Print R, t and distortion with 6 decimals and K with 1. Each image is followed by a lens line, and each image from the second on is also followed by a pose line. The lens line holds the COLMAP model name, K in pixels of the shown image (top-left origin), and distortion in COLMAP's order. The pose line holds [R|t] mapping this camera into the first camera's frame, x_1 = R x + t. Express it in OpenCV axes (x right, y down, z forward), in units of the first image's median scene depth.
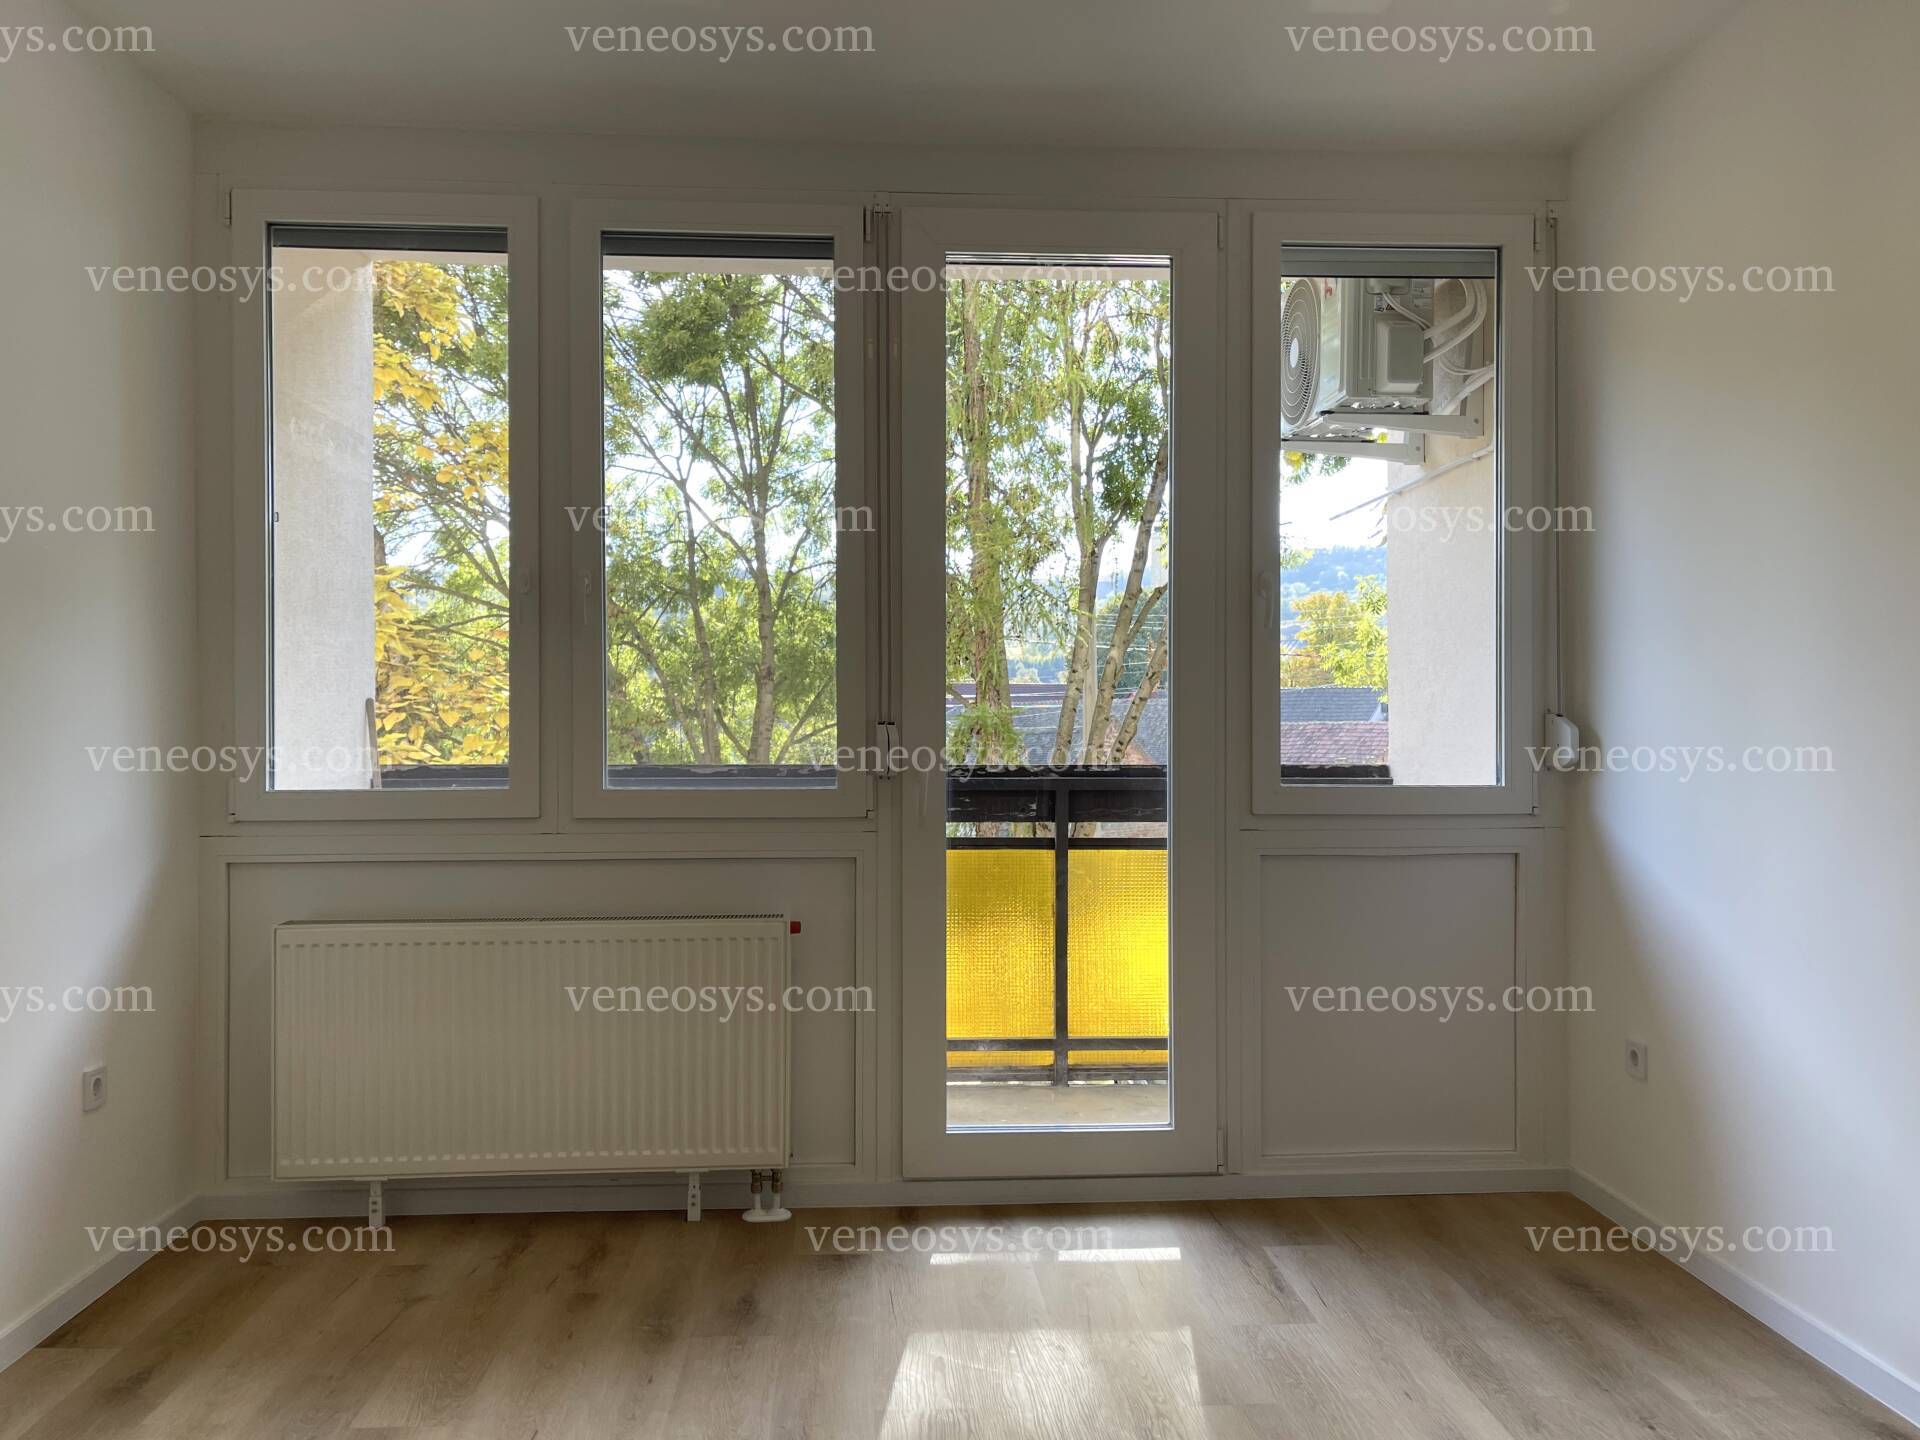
lens RADIAL K [[1545.8, 0, 975.0], [0, 1545.8, 714.4], [0, 0, 1]] dist [0.074325, -0.083985]
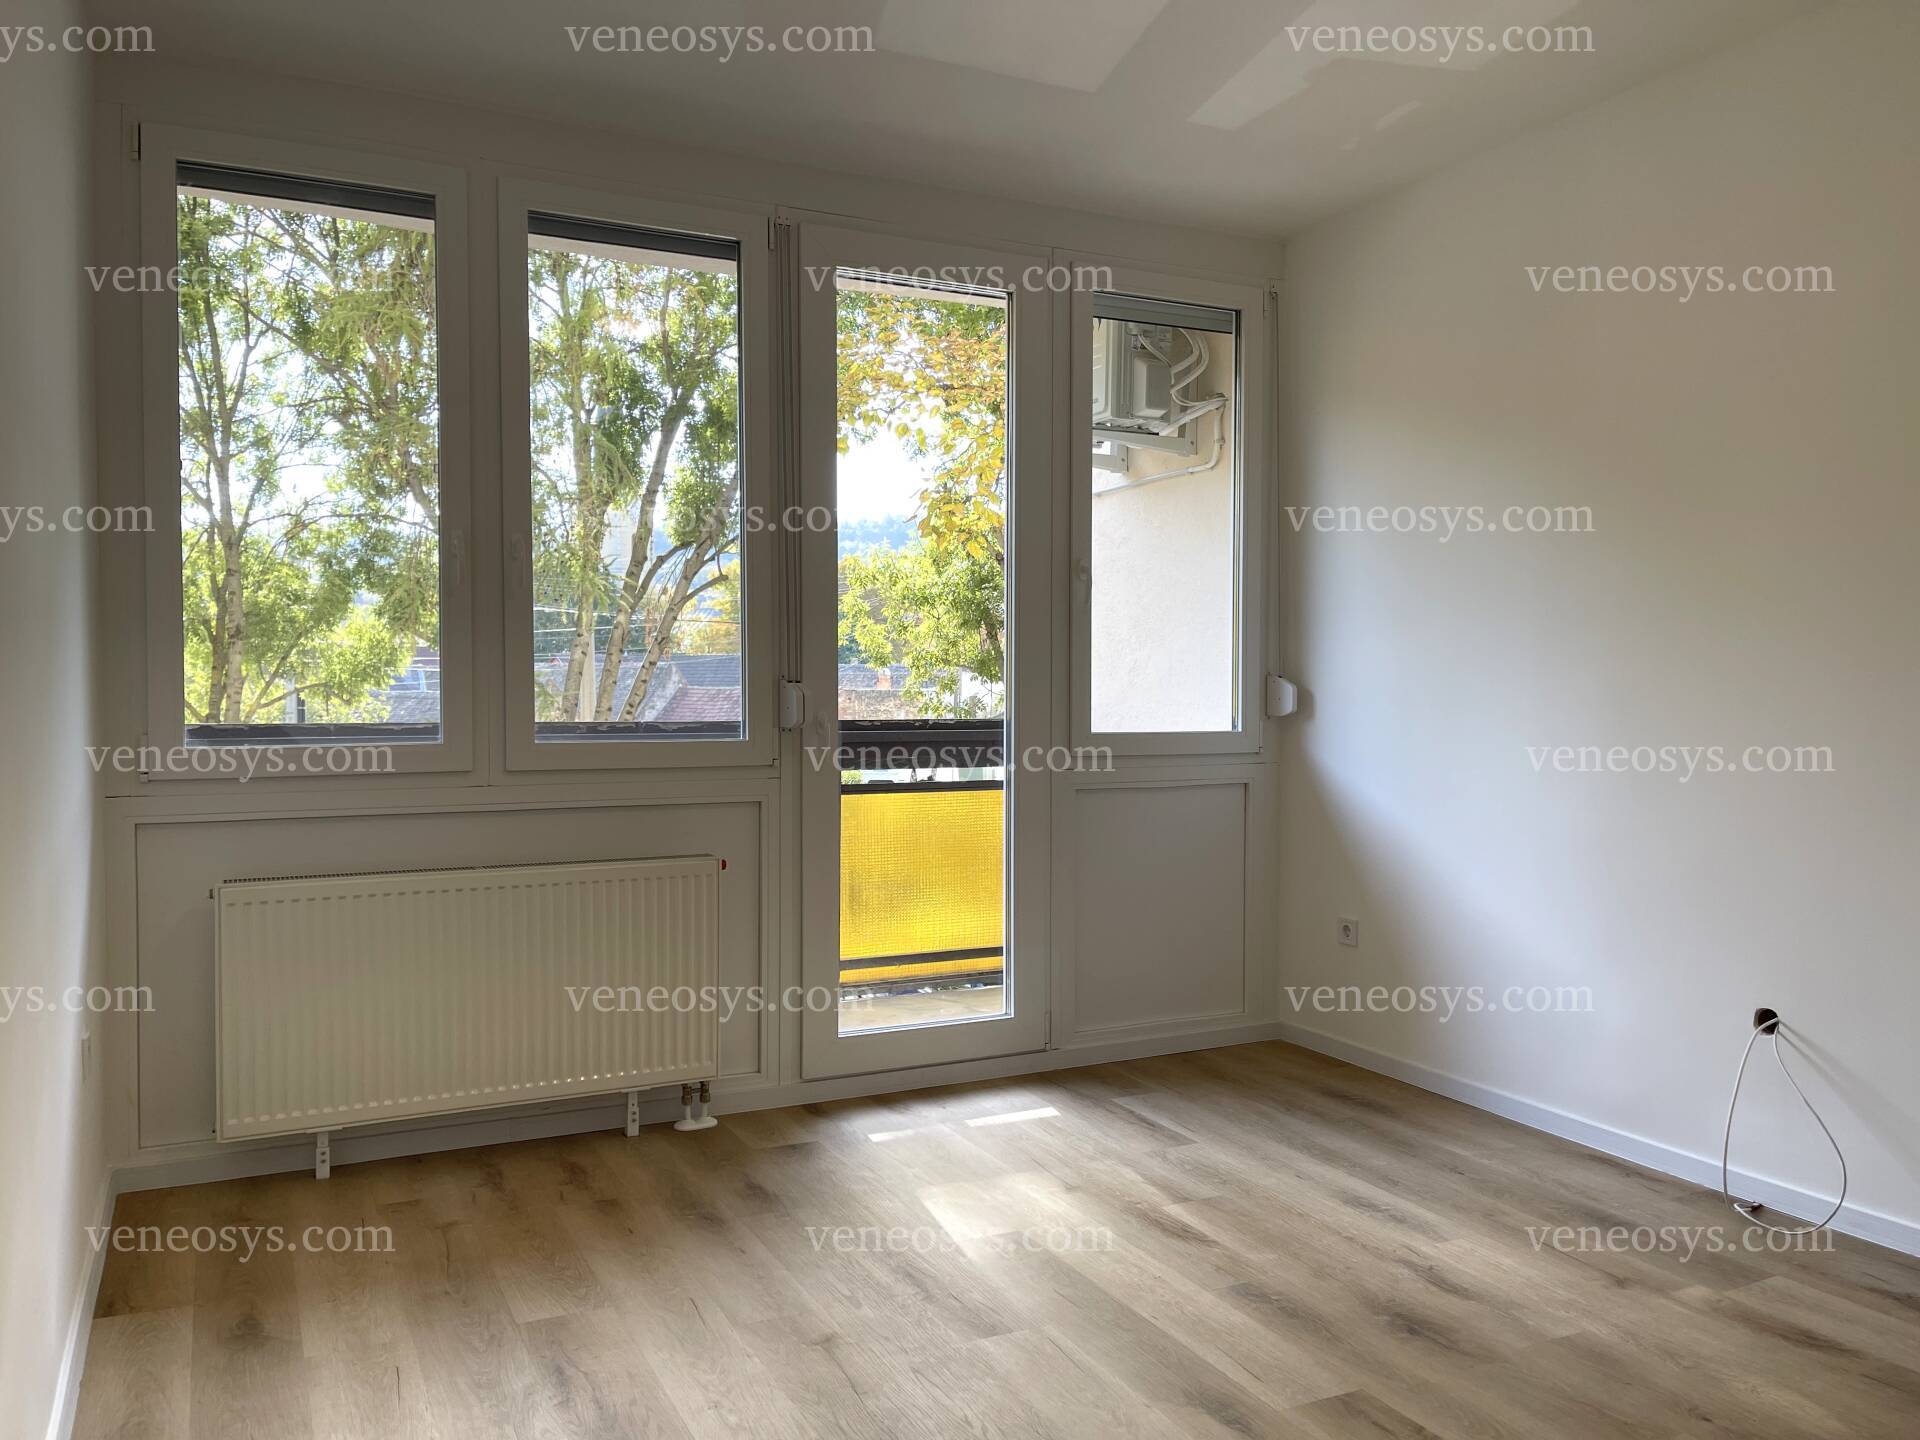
lens RADIAL K [[1490.2, 0, 978.7], [0, 1490.2, 716.9], [0, 0, 1]] dist [0.060427, -0.056721]
pose [[0.919873, -0.006594, 0.392160, -0.362540], [-0.003289, 0.999694, 0.024524, 0.004357], [-0.392202, -0.023849, 0.919570, -0.055083]]
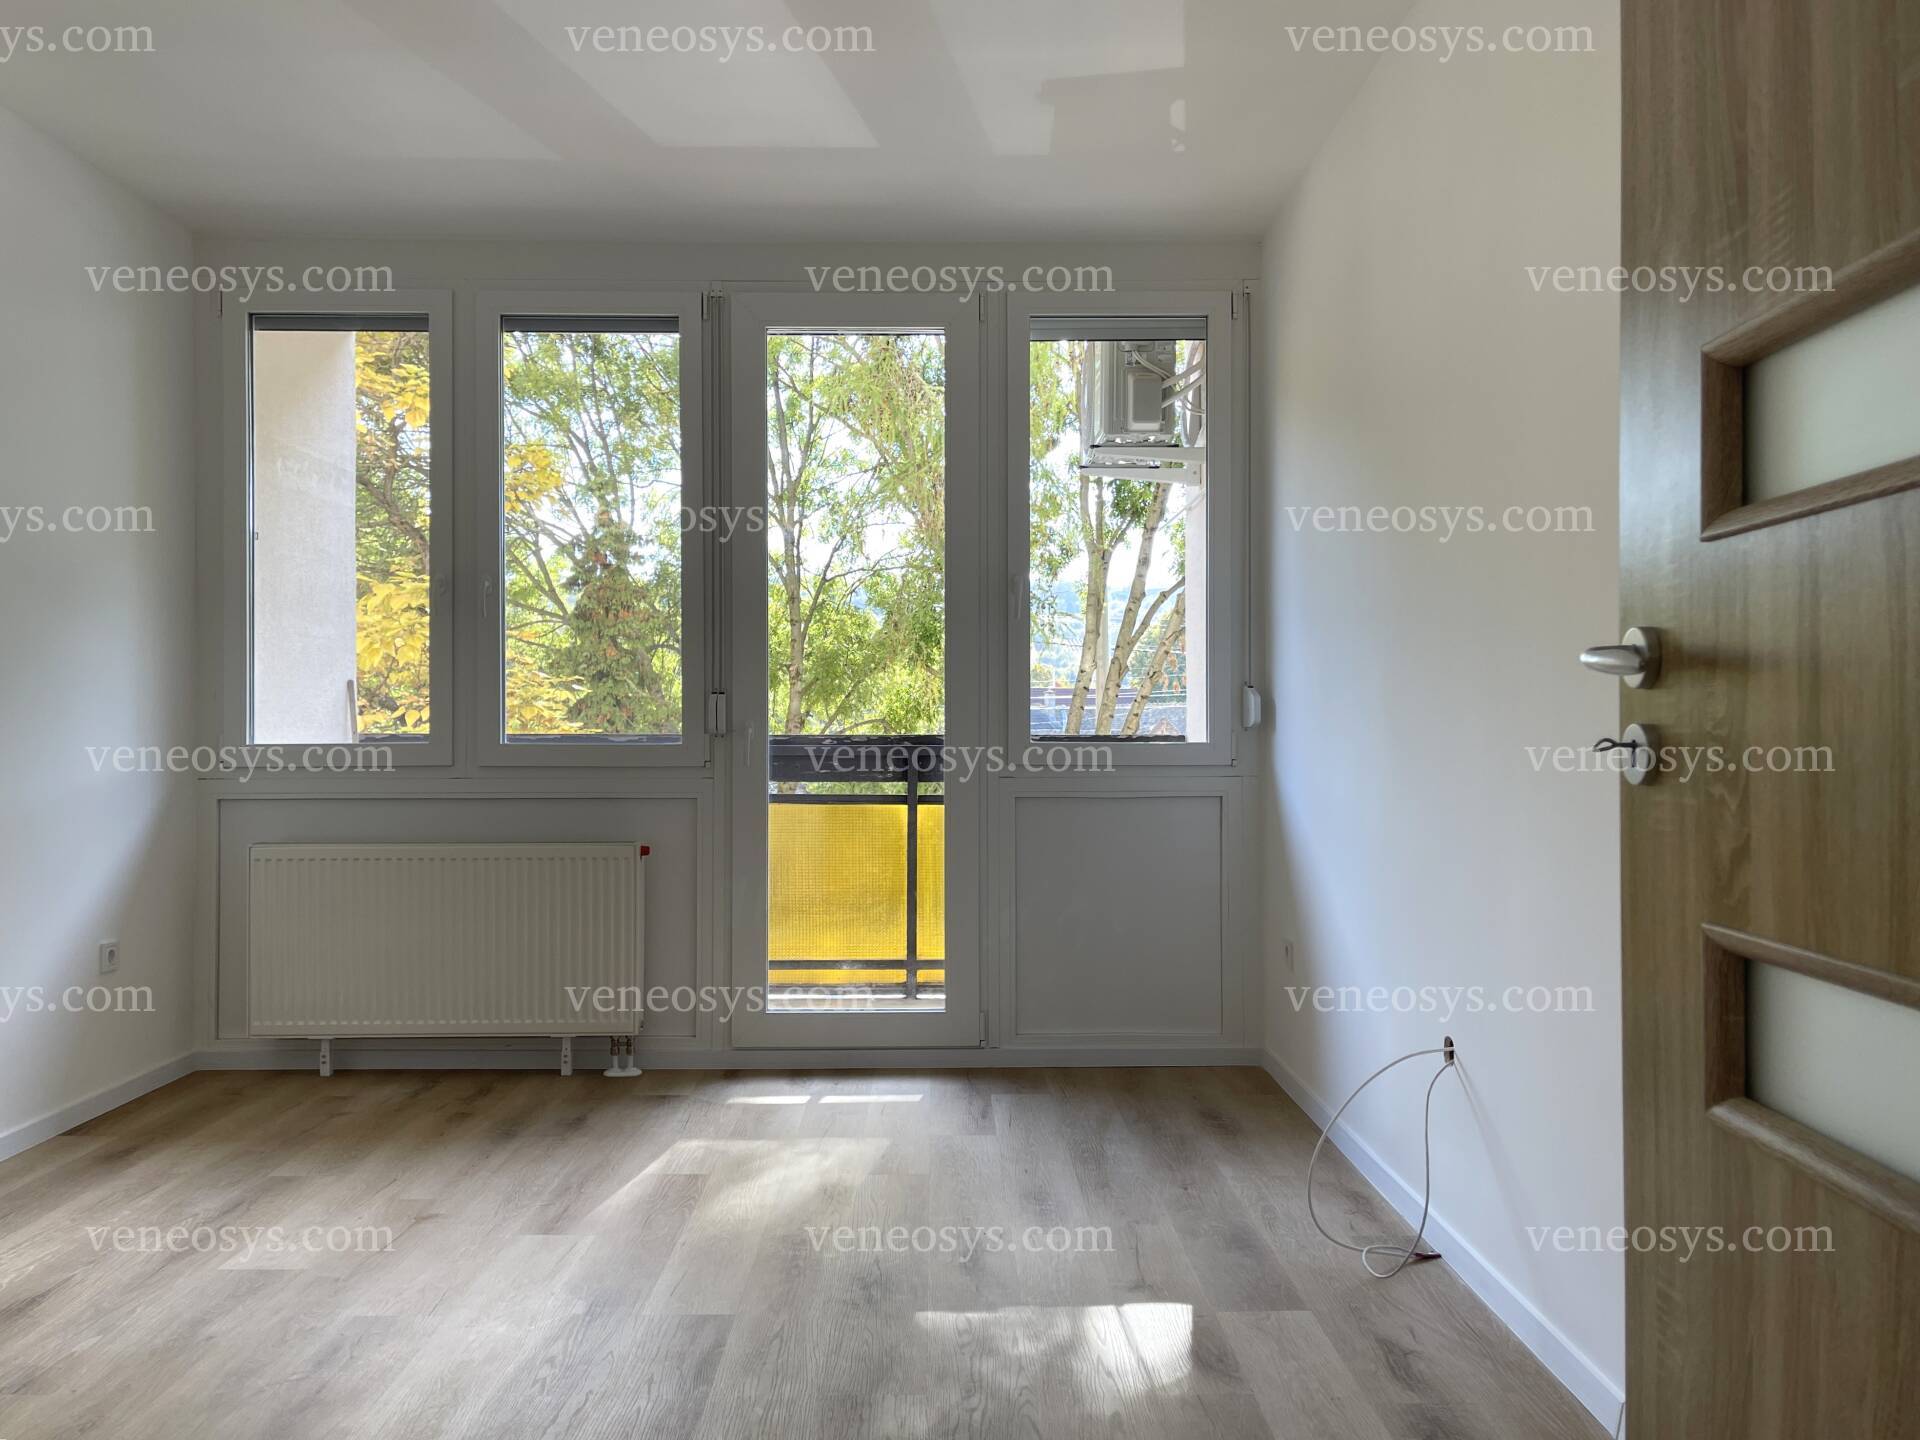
lens RADIAL K [[1545.8, 0, 975.0], [0, 1545.8, 714.4], [0, 0, 1]] dist [0.074325, -0.083985]
pose [[0.998371, -0.000879, -0.057052, 0.231481], [0.000647, 0.999991, -0.004083, 0.028752], [0.057055, 0.004039, 0.998363, -0.275820]]
